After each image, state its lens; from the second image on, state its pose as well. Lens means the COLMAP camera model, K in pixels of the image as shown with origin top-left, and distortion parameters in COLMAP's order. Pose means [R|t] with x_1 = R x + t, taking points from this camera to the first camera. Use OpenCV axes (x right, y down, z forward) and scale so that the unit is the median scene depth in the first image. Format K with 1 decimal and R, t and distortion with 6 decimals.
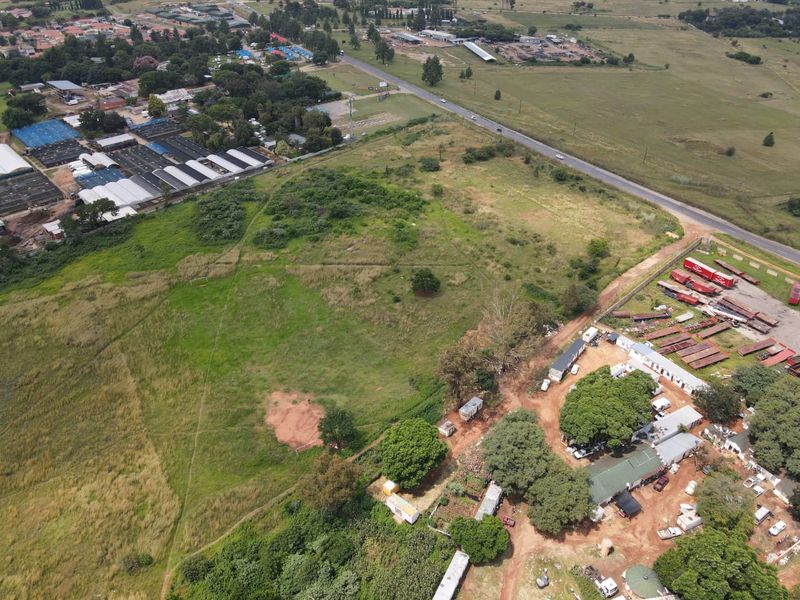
lens RADIAL K [[590.1, 0, 403.4], [0, 590.1, 296.4], [0, 0, 1]] dist [0.008235, 0.000911]
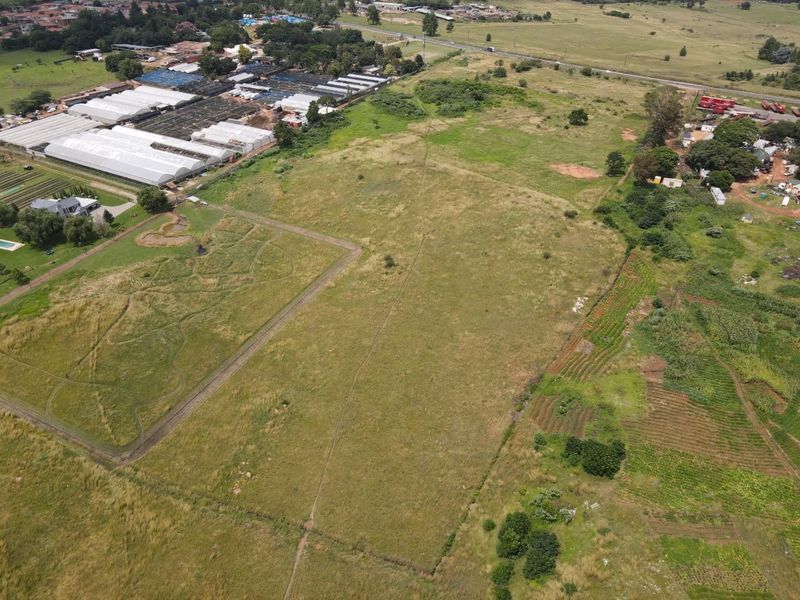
lens RADIAL K [[590.1, 0, 403.4], [0, 590.1, 296.4], [0, 0, 1]] dist [0.008235, 0.000911]
pose [[0.954306, -0.156085, 0.254828, -0.882161], [0.157312, 0.987424, 0.015689, 0.350614], [-0.254072, 0.025115, 0.966859, -0.416521]]
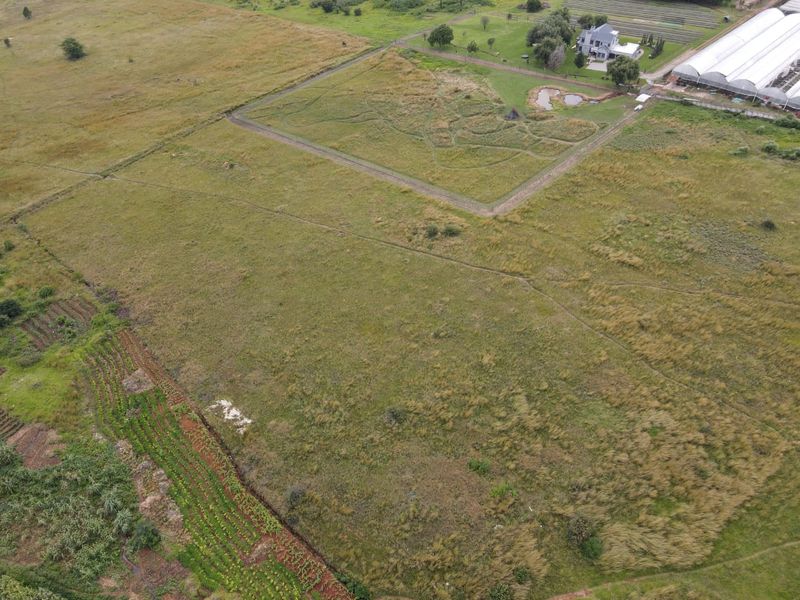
lens RADIAL K [[590.1, 0, 403.4], [0, 590.1, 296.4], [0, 0, 1]] dist [0.008235, 0.000911]
pose [[0.072199, 0.665613, -0.742796, -0.087421], [-0.526135, 0.658109, 0.538586, 0.010160], [0.847331, 0.351925, 0.397717, 0.271205]]
